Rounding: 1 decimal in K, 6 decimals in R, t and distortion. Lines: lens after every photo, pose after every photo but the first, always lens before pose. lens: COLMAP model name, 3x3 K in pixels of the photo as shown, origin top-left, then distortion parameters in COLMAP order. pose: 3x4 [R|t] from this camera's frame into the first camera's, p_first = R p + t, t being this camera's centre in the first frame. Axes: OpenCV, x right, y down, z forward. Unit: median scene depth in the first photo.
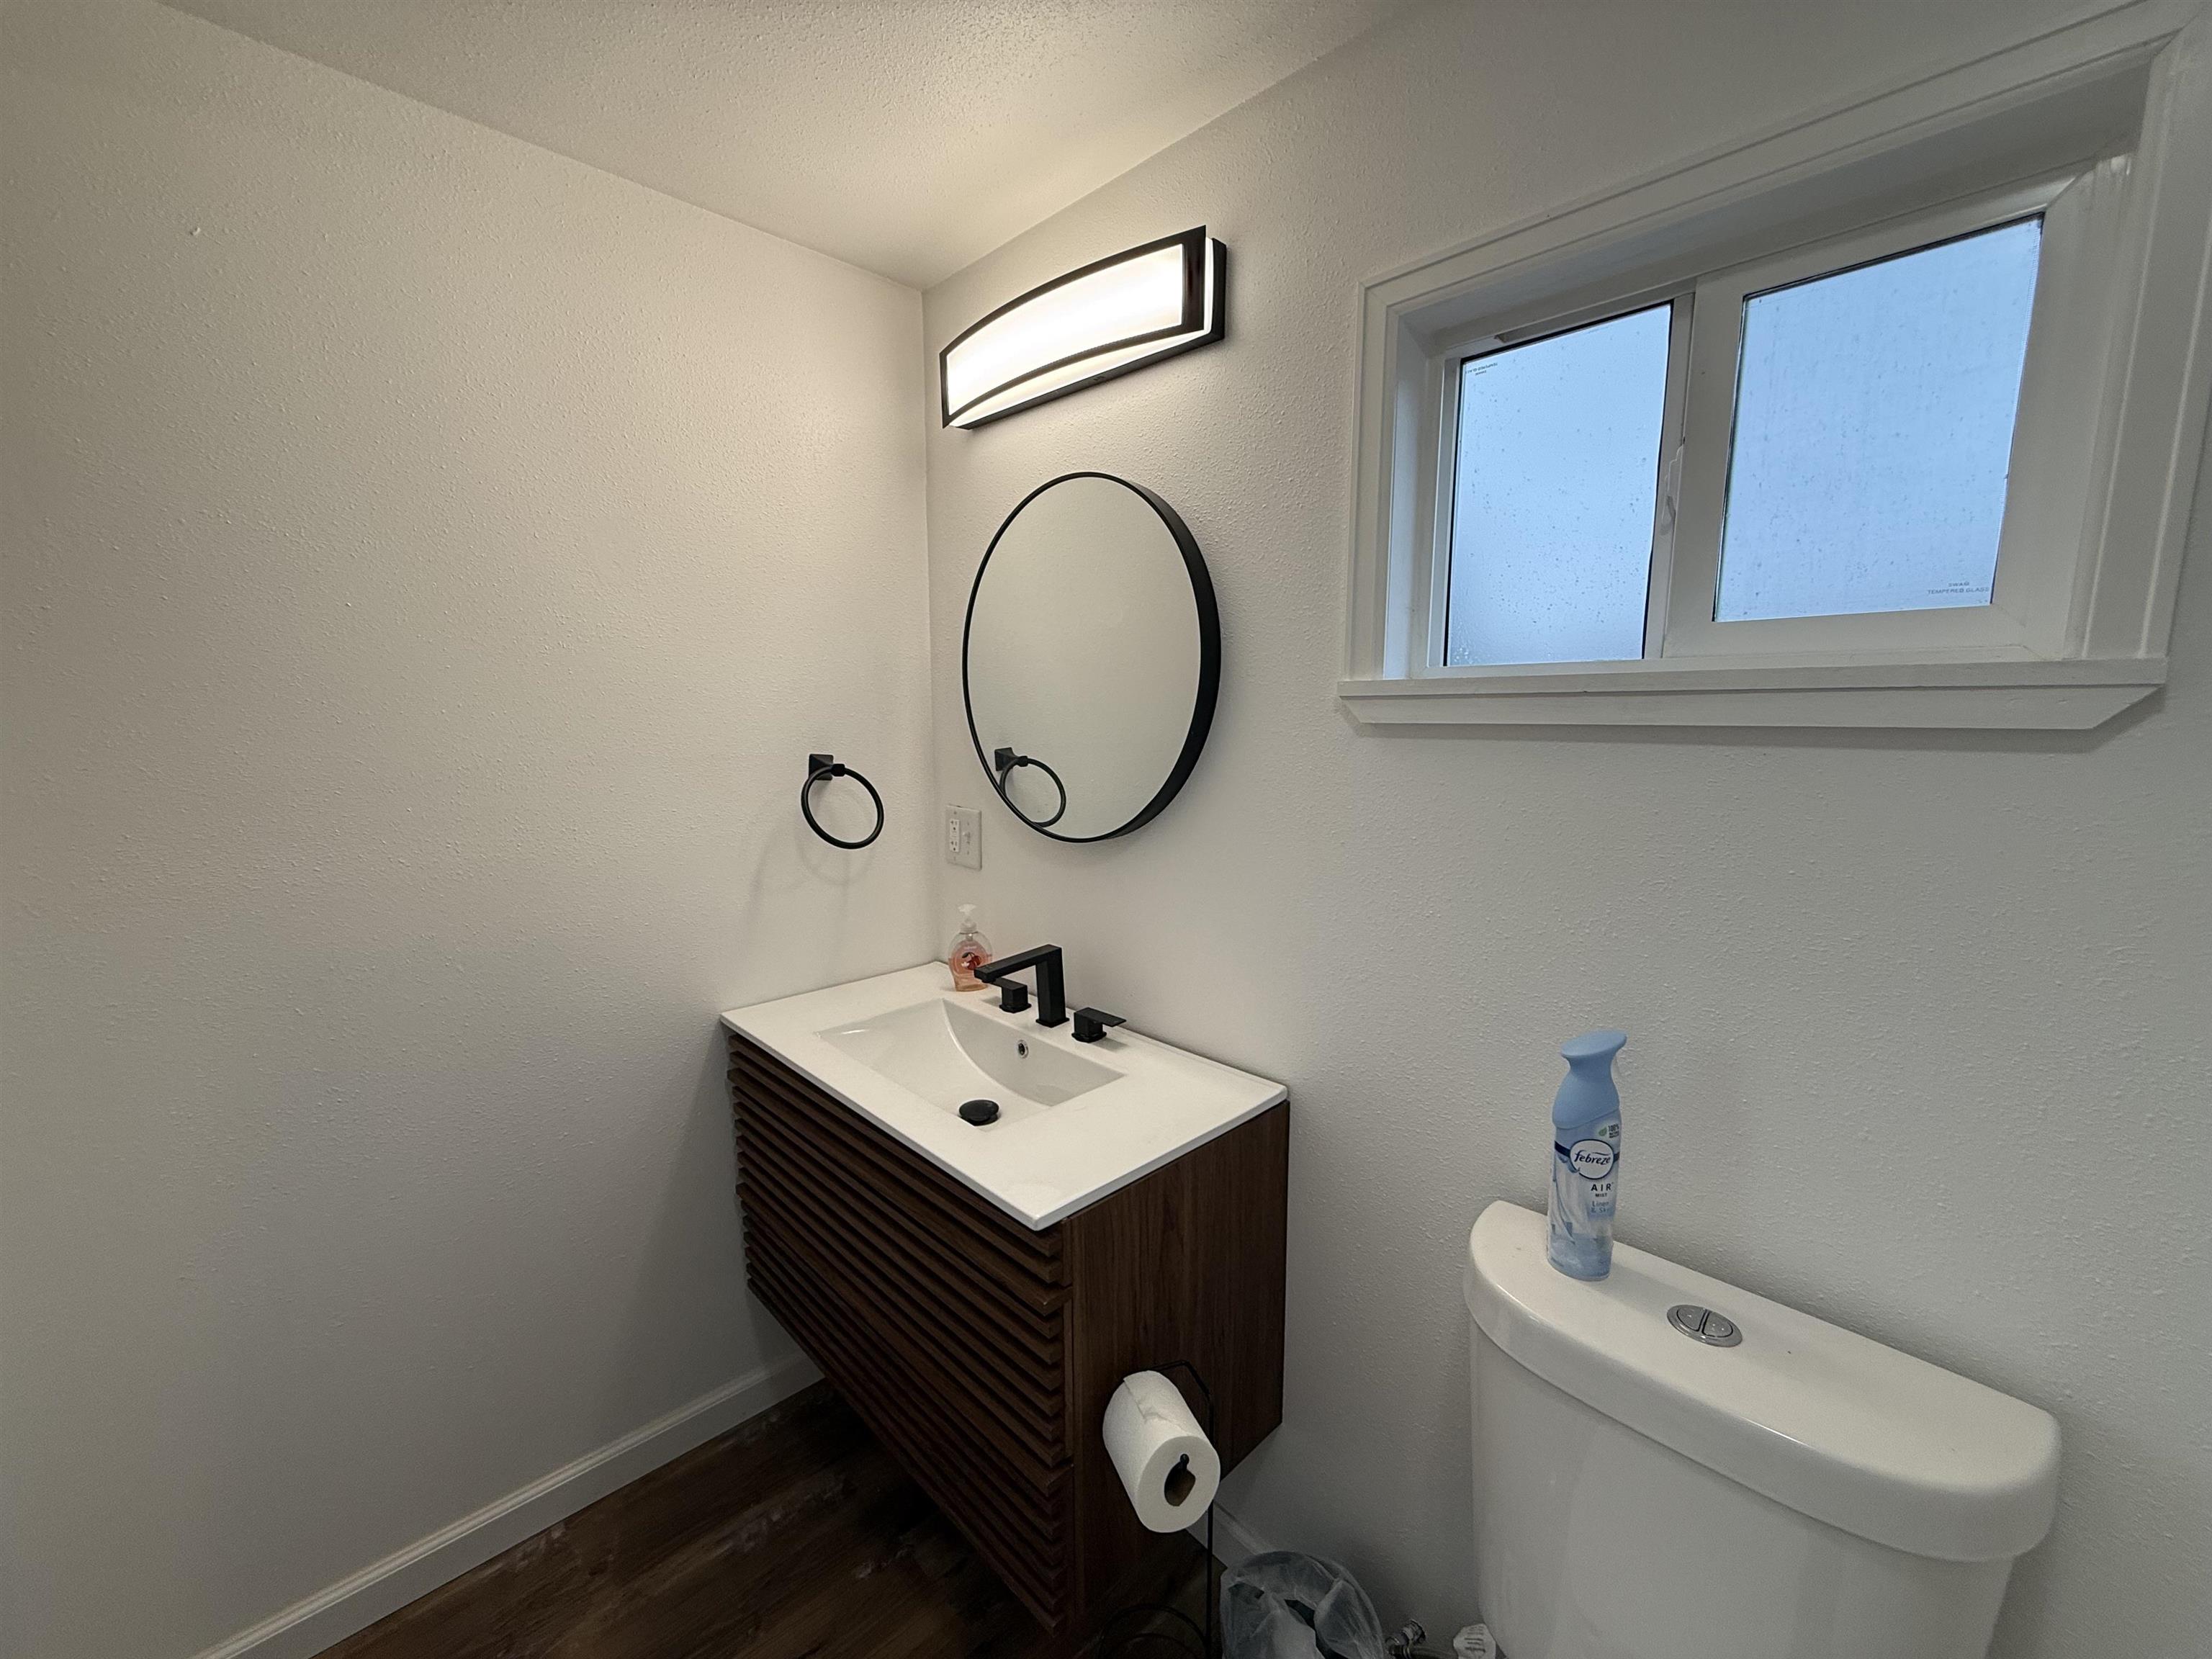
lens RADIAL K [[881.4, 0, 1106.0], [0, 881.4, 829.5], [0, 0, 1]] dist [0.000962, 0.000160]
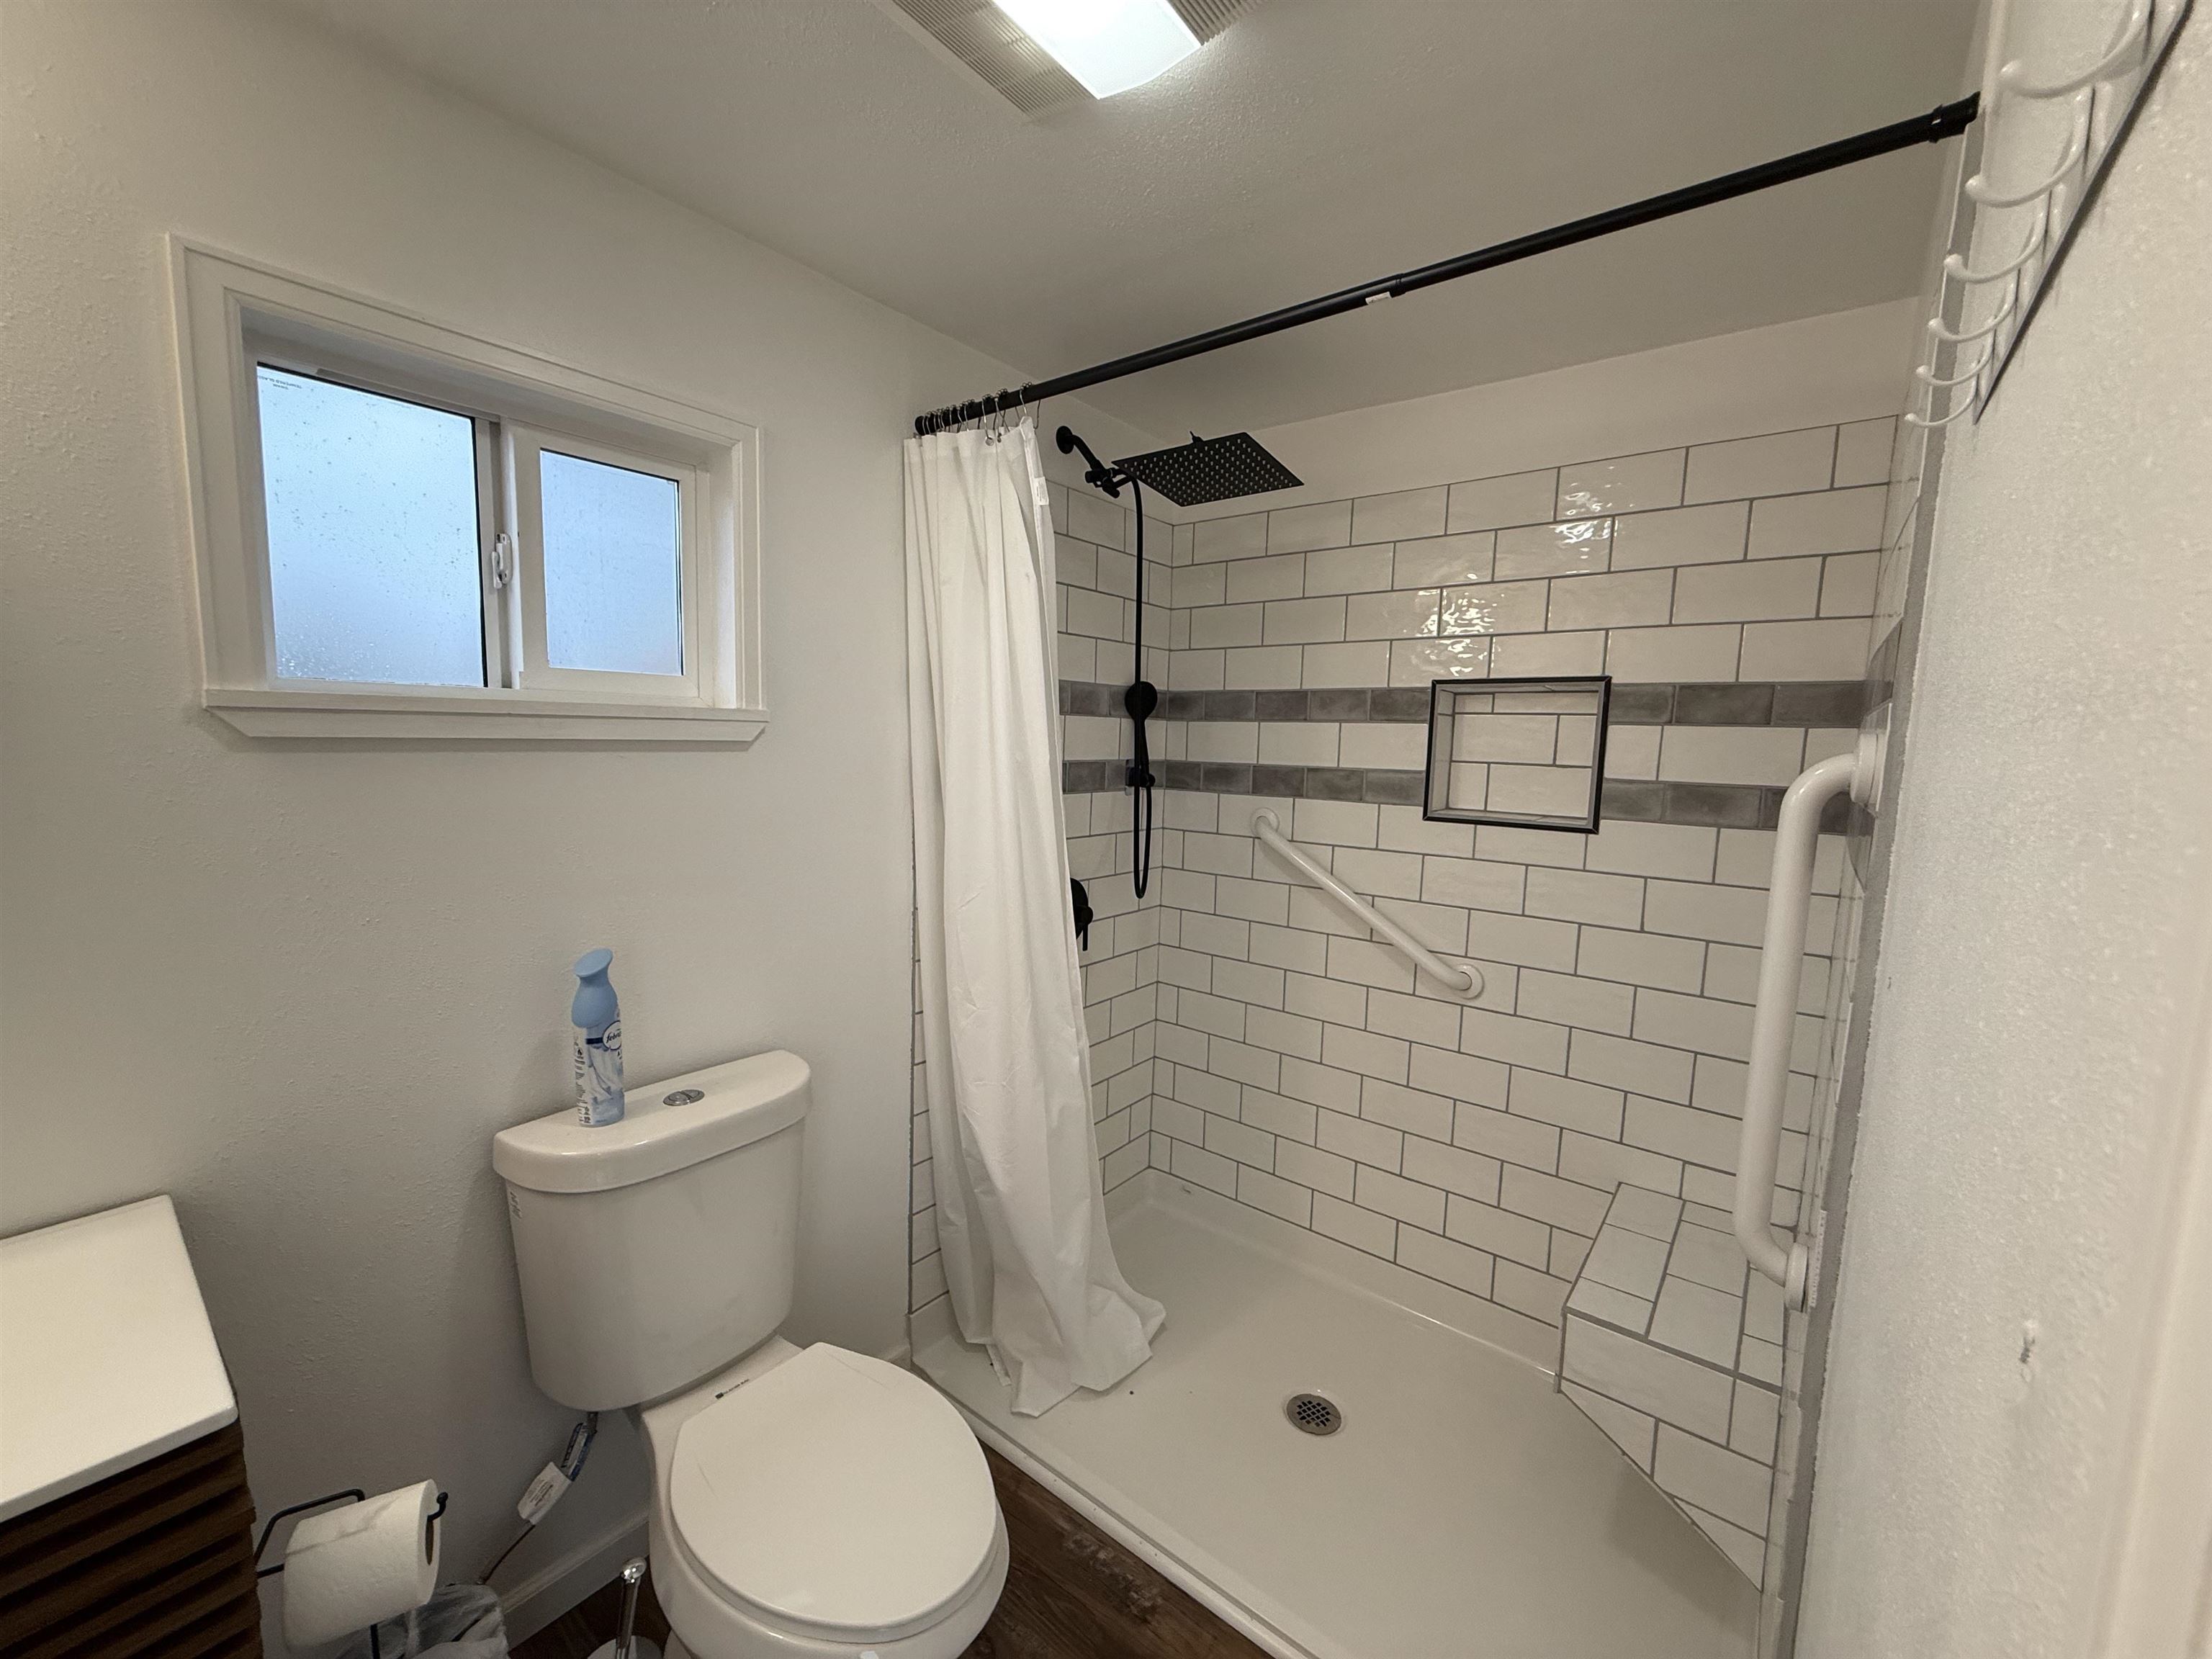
lens RADIAL K [[881.4, 0, 1106.0], [0, 881.4, 829.5], [0, 0, 1]] dist [0.000962, 0.000160]
pose [[-0.133596, -0.111959, 0.984692, -0.863017], [0.106415, 0.986233, 0.126572, -0.056365], [-0.985306, 0.121695, -0.119842, 0.297781]]
